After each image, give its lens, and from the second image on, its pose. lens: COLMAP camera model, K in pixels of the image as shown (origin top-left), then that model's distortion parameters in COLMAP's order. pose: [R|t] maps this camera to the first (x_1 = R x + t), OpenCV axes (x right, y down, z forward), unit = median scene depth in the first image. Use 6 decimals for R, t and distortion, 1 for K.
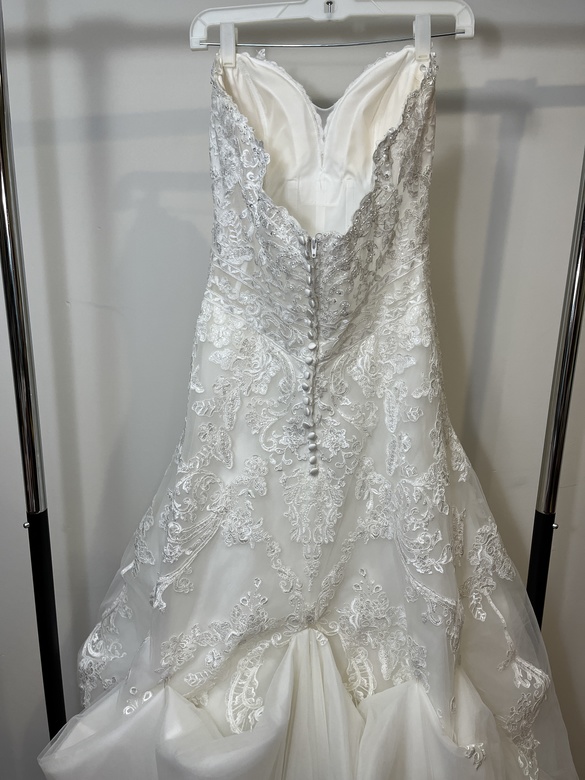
lens RADIAL K [[621.9, 0, 292.5], [0, 621.9, 390.0], [0, 0, 1]] dist [0.002981, -0.008721]
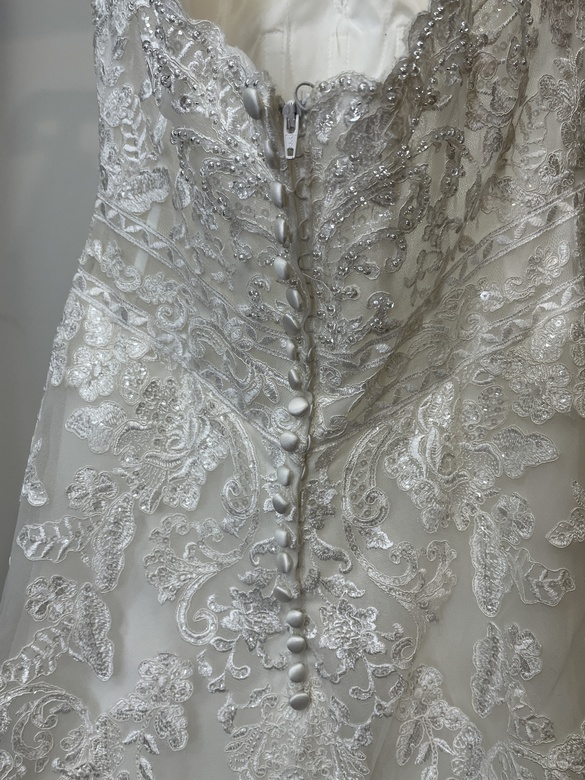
lens RADIAL K [[621.9, 0, 292.5], [0, 621.9, 390.0], [0, 0, 1]] dist [0.002981, -0.008721]
pose [[0.996036, 0.032190, -0.082922, 0.059249], [-0.036004, 0.998342, -0.044909, -0.061068], [0.081339, 0.047717, 0.995544, 0.578965]]
